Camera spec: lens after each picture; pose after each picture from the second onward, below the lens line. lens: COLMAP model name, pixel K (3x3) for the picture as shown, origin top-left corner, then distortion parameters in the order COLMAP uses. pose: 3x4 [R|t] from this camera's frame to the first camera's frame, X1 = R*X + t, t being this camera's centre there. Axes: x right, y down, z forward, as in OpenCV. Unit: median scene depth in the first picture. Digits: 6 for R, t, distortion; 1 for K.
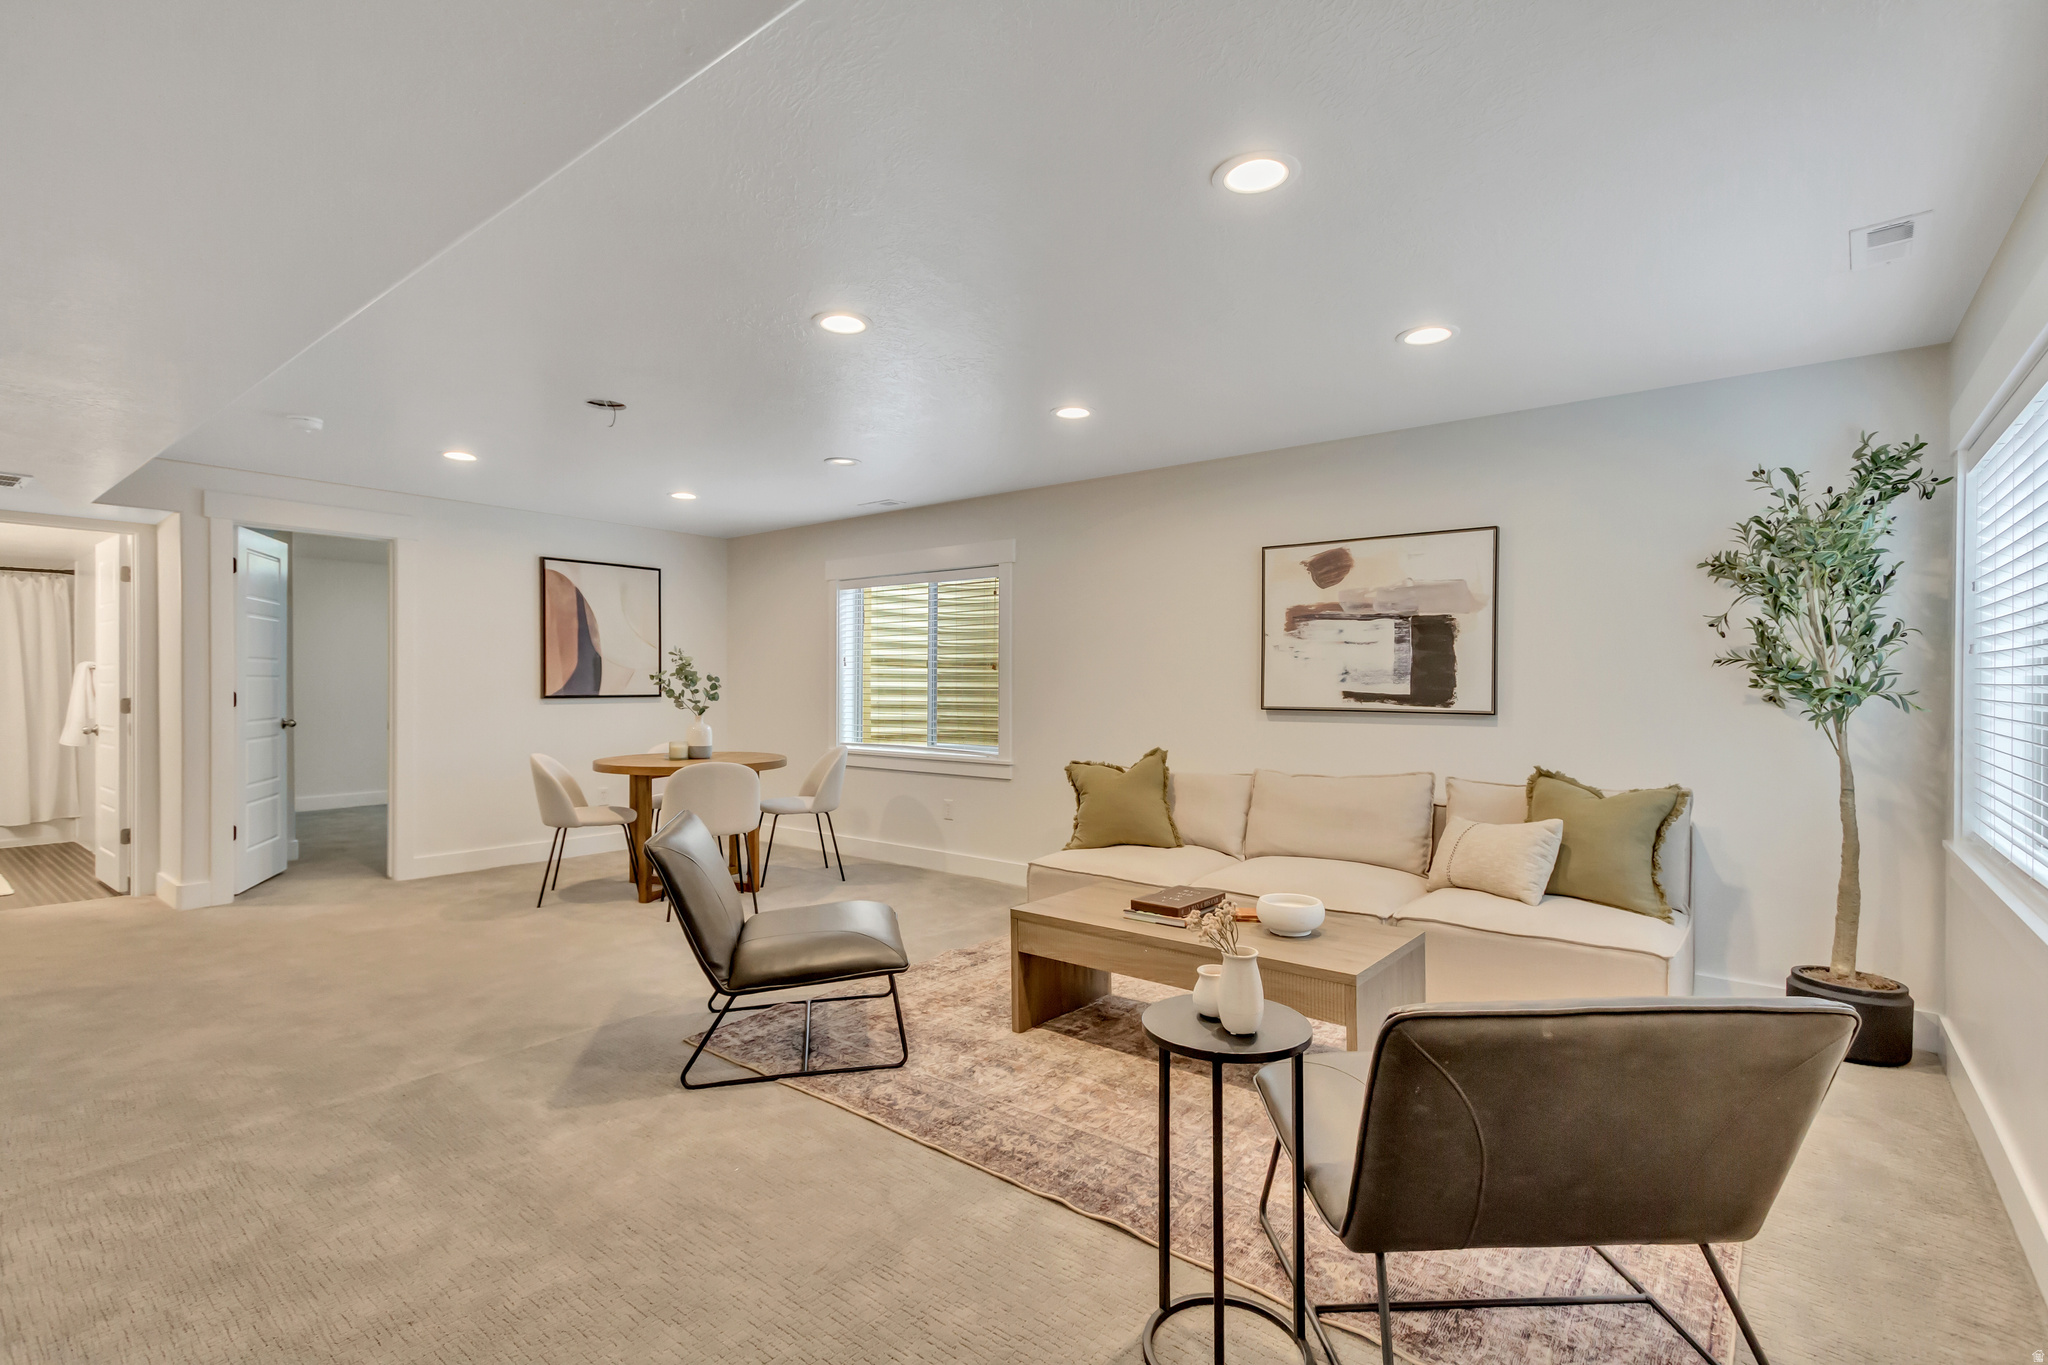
lens RADIAL K [[934.7, 0, 1029.8], [0, 934.7, 684.2], [0, 0, 1]] dist [0.001299, 0.000141]
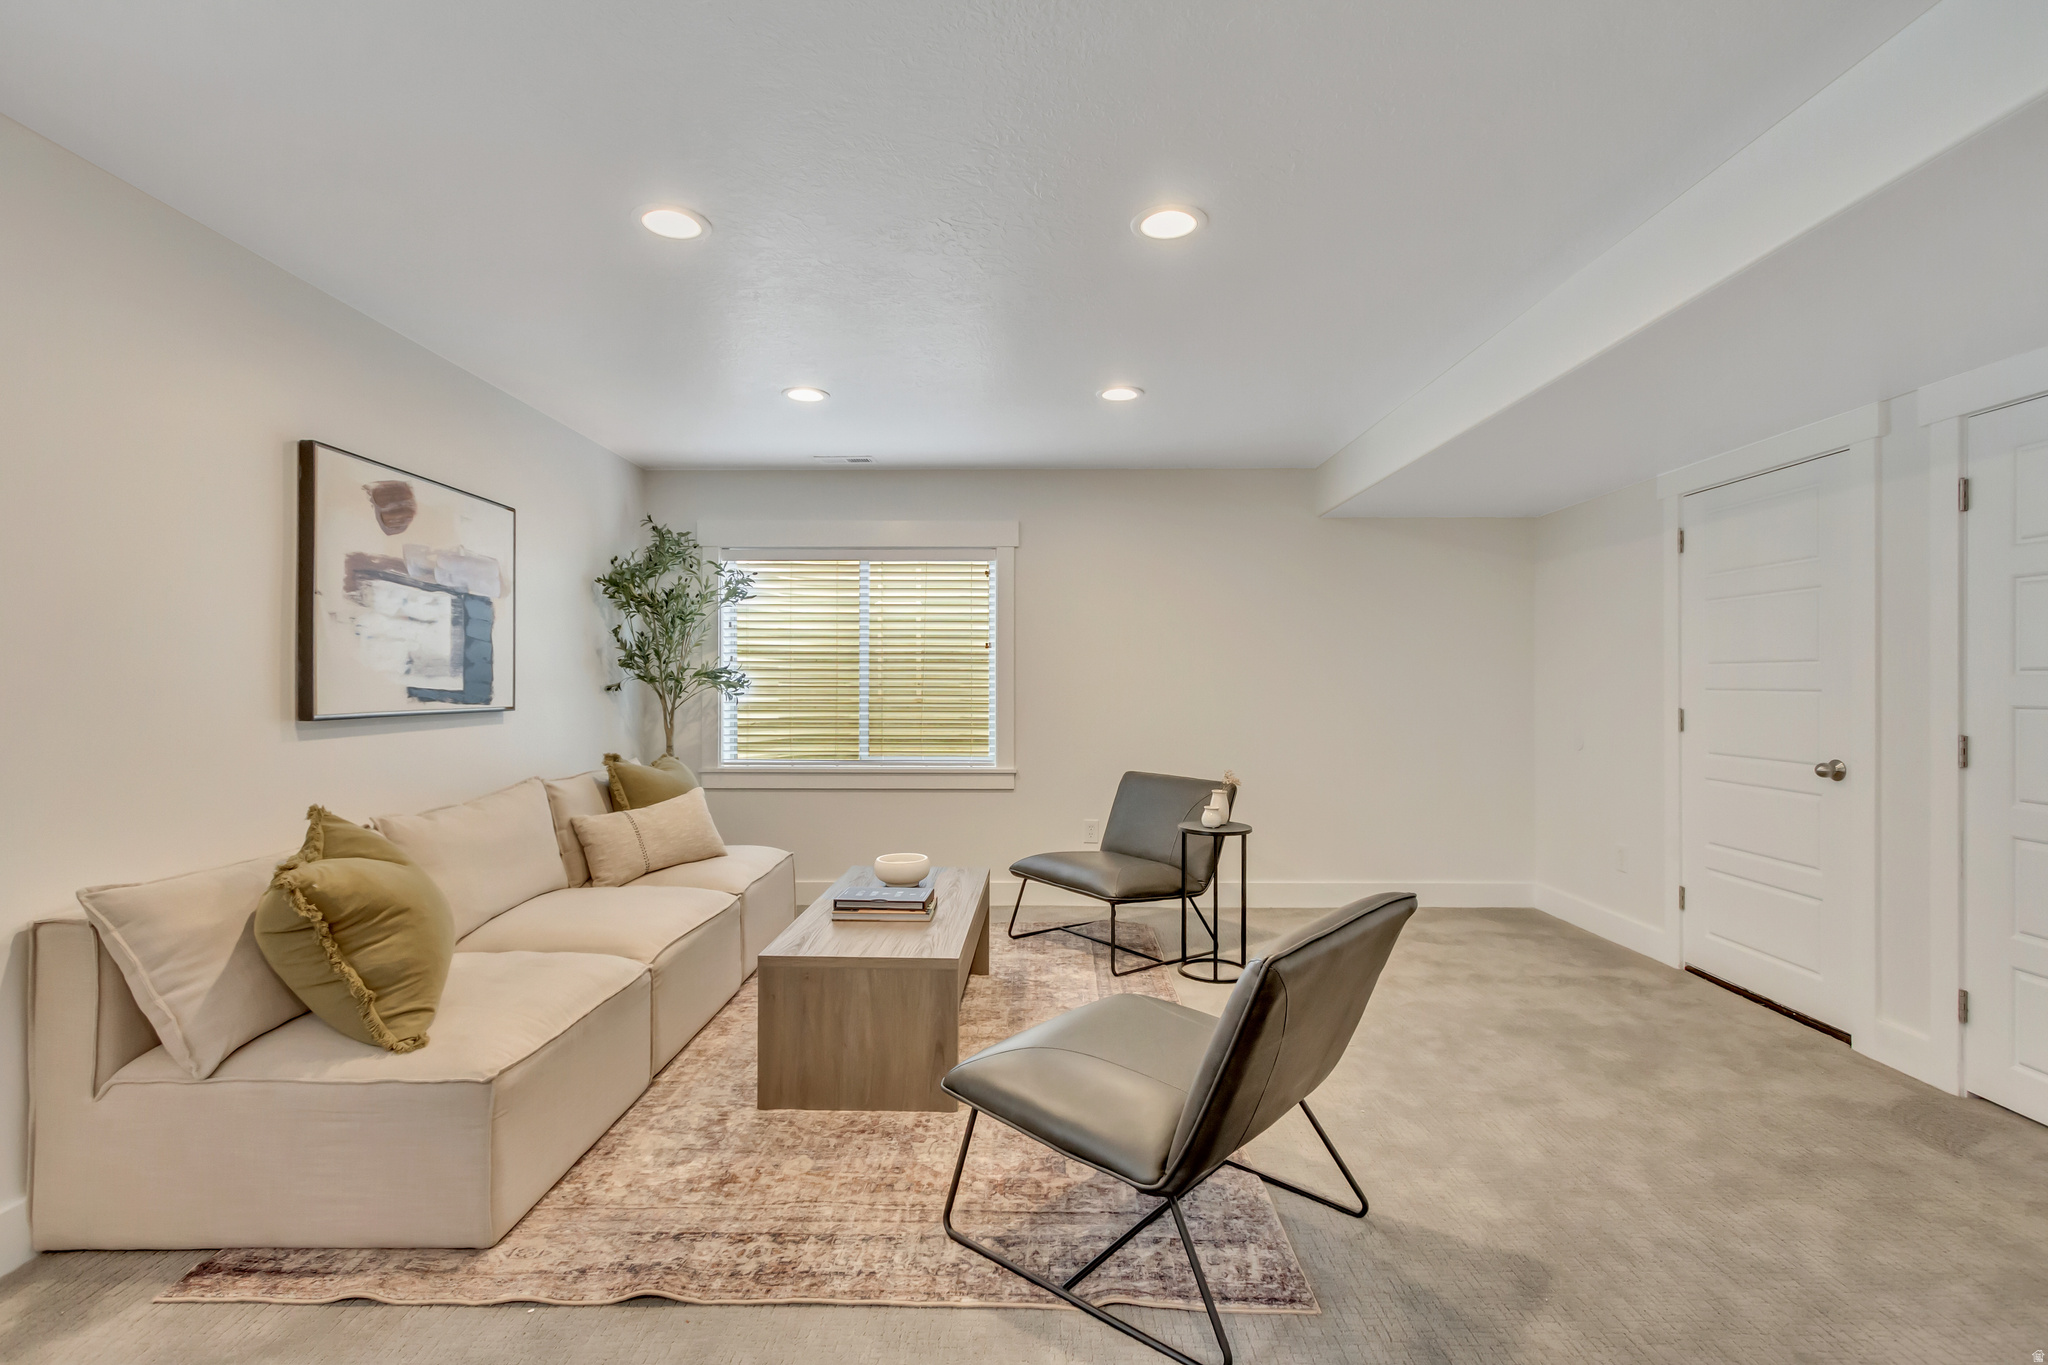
lens RADIAL K [[934.7, 0, 1029.8], [0, 934.7, 684.2], [0, 0, 1]] dist [0.001299, 0.000141]
pose [[-0.615177, -0.000953, 0.788389, -0.520017], [0.005502, 0.999970, 0.005502, 0.003820], [-0.788370, 0.007722, -0.615153, 1.096366]]
